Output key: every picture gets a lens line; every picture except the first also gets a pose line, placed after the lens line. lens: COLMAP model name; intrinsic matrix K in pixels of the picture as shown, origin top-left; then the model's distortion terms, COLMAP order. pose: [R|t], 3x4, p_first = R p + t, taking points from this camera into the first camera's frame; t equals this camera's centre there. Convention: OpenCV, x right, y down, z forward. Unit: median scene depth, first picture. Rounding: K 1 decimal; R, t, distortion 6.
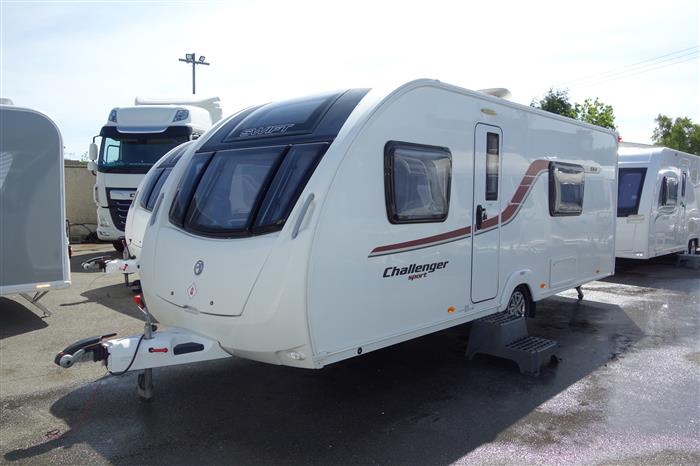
lens RADIAL K [[555.3, 0, 353.4], [0, 555.3, 236.4], [0, 0, 1]] dist [-0.005140, -0.009810]
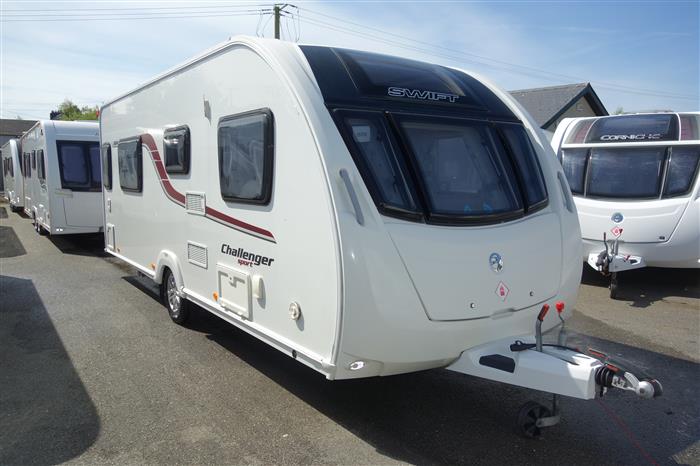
lens RADIAL K [[555.3, 0, 353.4], [0, 555.3, 236.4], [0, 0, 1]] dist [-0.005140, -0.009810]
pose [[-0.221467, 0.085135, -0.971444, 0.972002], [-0.079878, 0.991250, 0.105081, -0.085733], [0.971891, 0.100869, -0.212729, 1.353515]]
